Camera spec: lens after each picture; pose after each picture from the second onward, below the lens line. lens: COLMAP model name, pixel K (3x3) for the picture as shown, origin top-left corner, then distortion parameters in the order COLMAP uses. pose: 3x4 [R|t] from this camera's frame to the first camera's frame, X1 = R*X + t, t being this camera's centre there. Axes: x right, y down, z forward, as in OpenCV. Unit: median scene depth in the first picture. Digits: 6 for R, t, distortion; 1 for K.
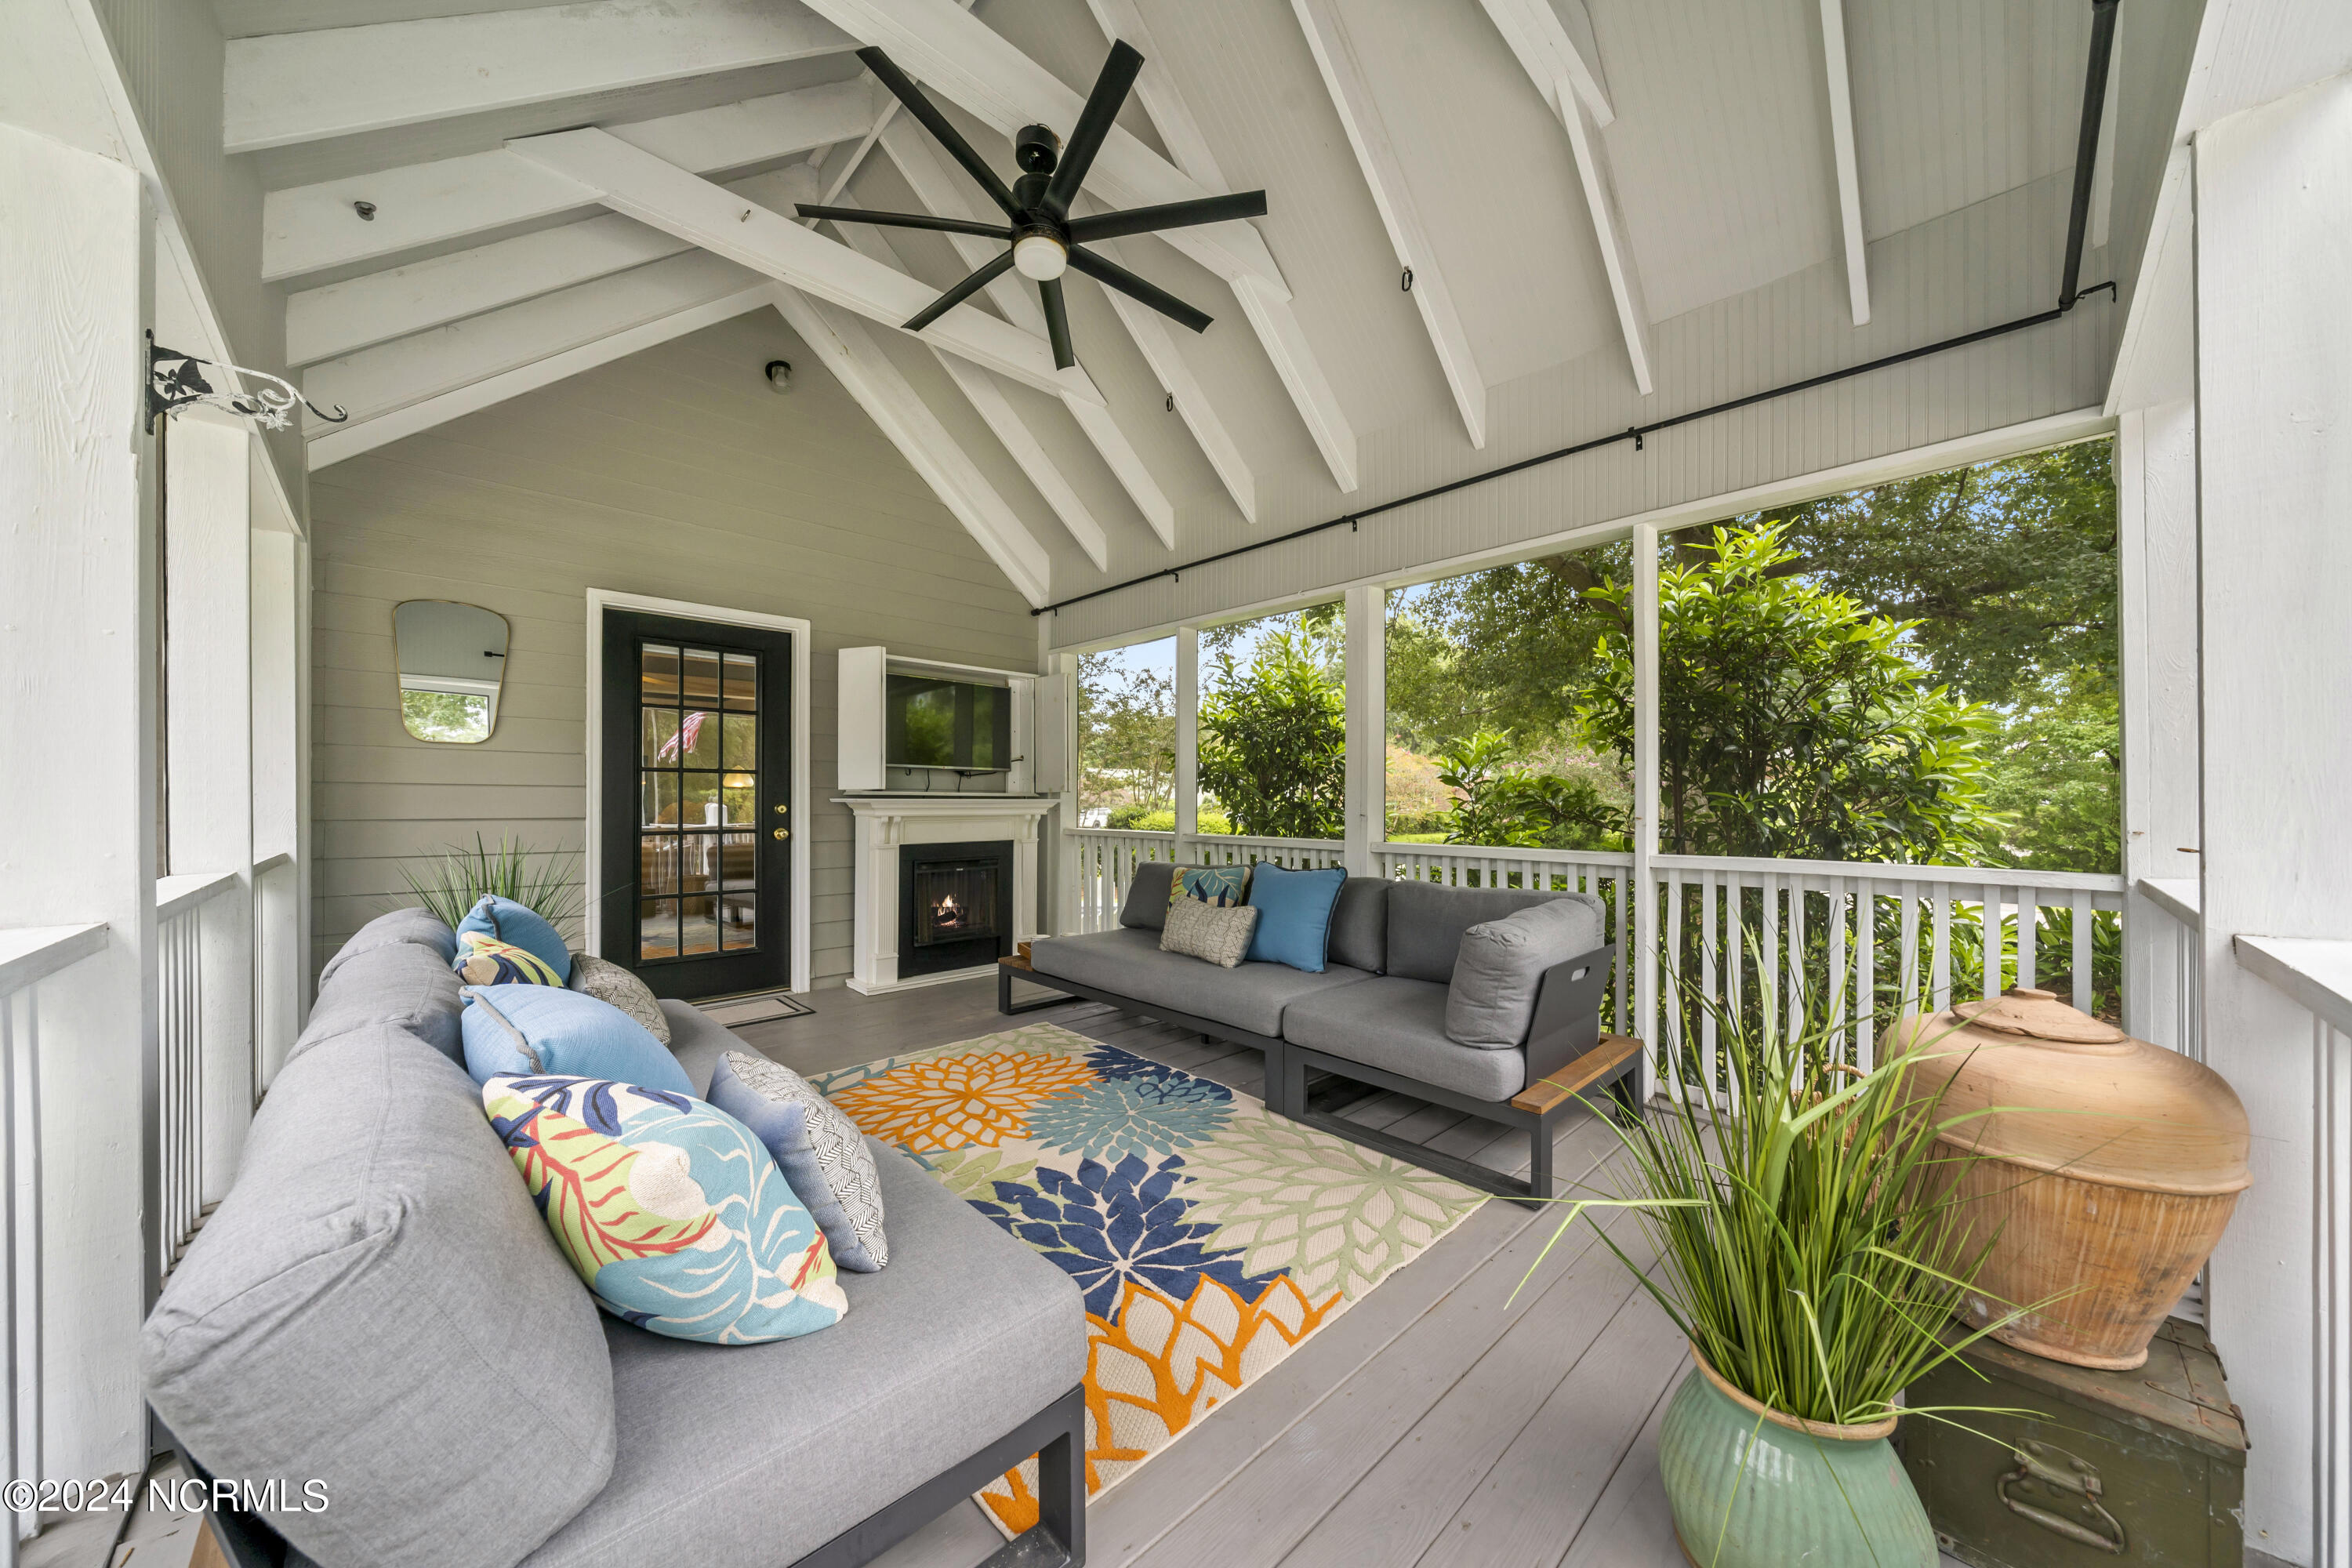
lens RADIAL K [[805.5, 0, 1169.7], [0, 805.5, 784.6], [0, 0, 1]] dist [0.000300, 0.000013]
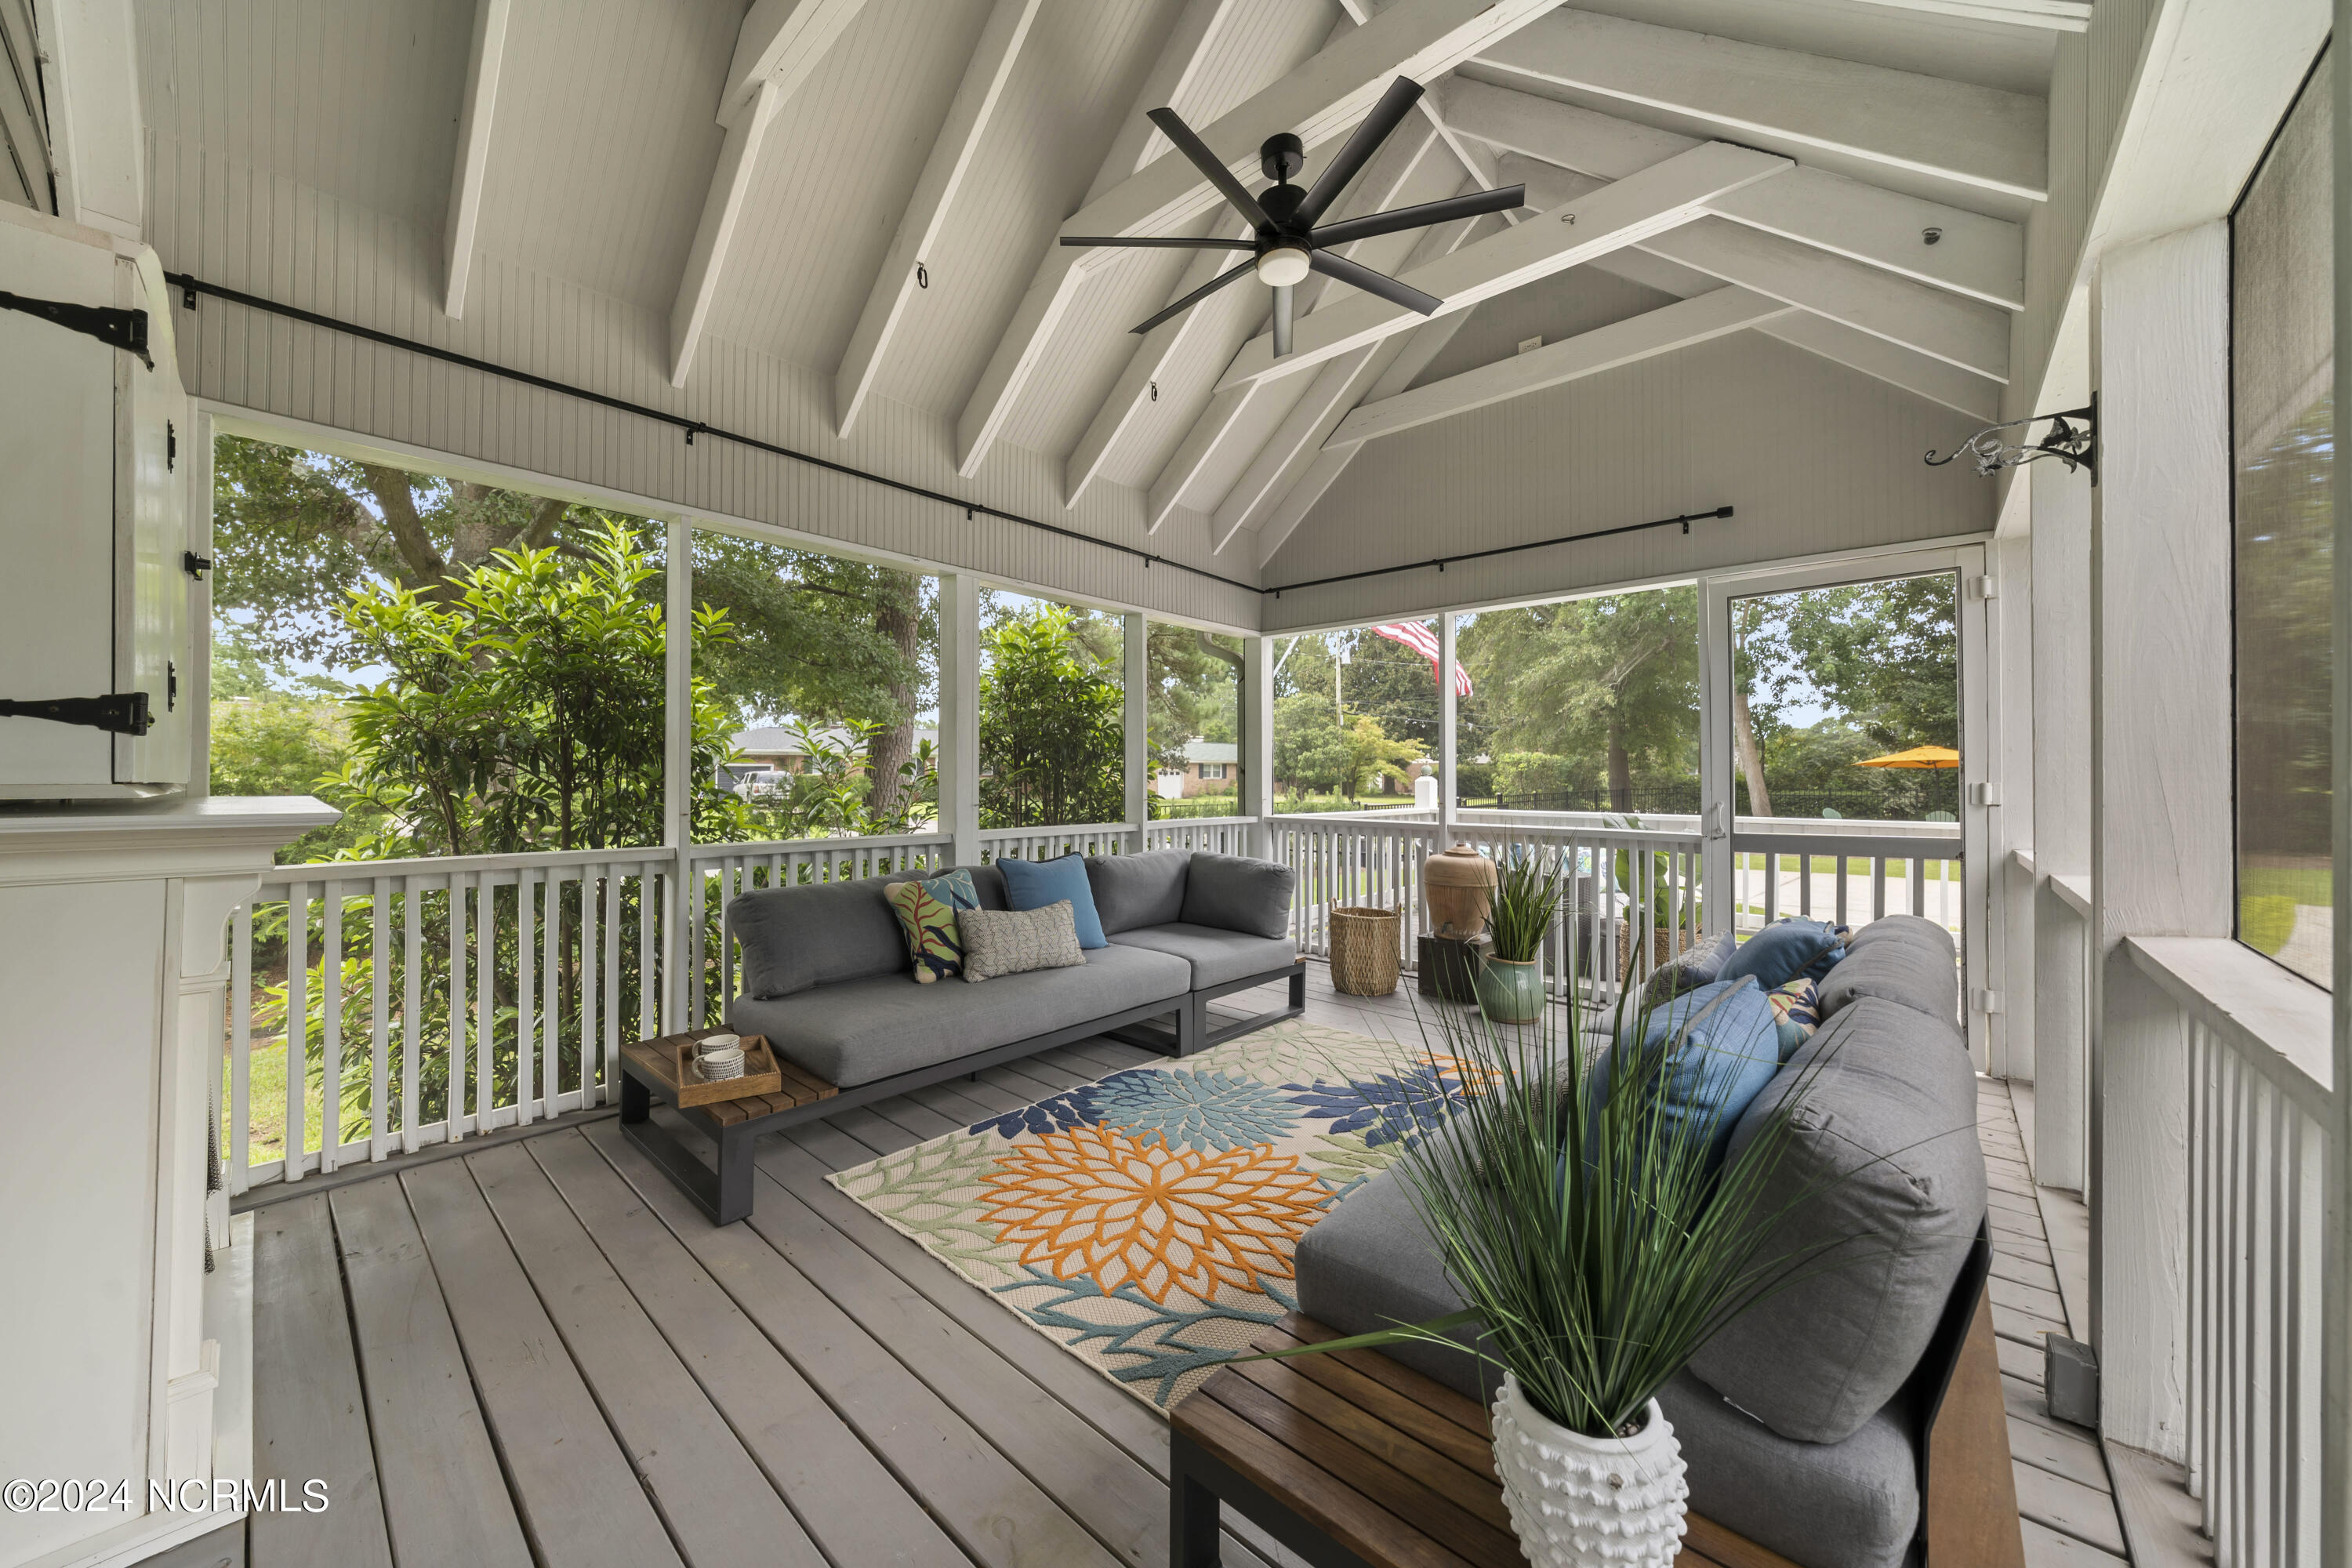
lens RADIAL K [[805.5, 0, 1169.7], [0, 805.5, 784.6], [0, 0, 1]] dist [0.000300, 0.000013]
pose [[-0.057015, -0.000966, 0.998373, -0.966029], [-0.011579, 0.999933, 0.000306, 0.004617], [-0.998306, -0.011542, -0.057022, 1.001733]]
